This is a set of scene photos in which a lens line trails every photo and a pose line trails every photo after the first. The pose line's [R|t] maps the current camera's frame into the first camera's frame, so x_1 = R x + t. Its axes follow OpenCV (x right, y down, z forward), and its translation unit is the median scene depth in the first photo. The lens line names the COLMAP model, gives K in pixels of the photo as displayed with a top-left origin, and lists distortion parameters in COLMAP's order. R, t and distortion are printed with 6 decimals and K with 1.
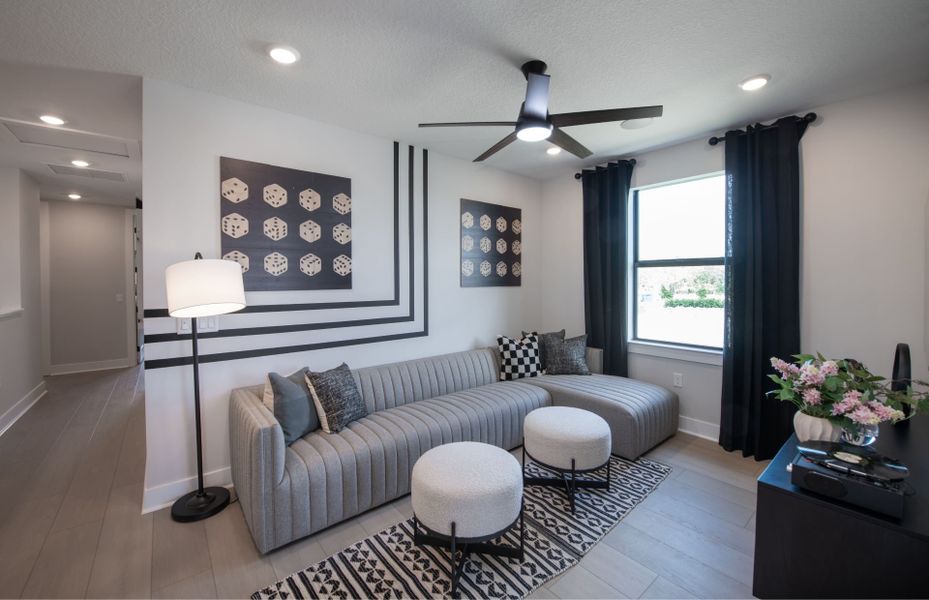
lens RADIAL K [[370.5, 0, 466.1], [0, 370.5, 286.4], [0, 0, 1]] dist [0.001057, 0.000050]
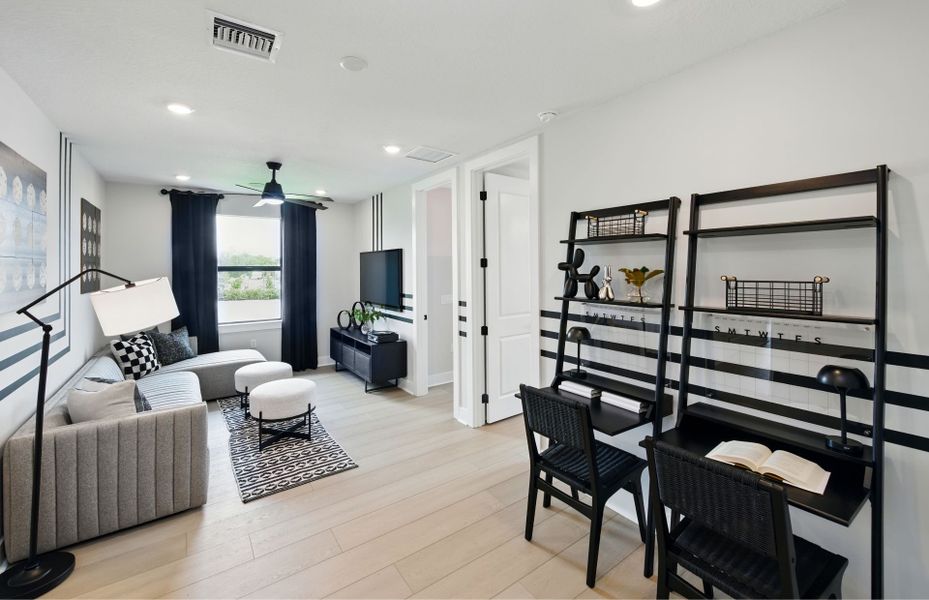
lens RADIAL K [[381.3, 0, 467.6], [0, 381.3, 263.9], [0, 0, 1]] dist [0.000249, -0.000030]
pose [[0.057868, 0.010288, 0.998271, -0.922210], [0.022138, 0.999688, -0.011586, -0.042775], [-0.998079, 0.022771, 0.057622, -0.008764]]
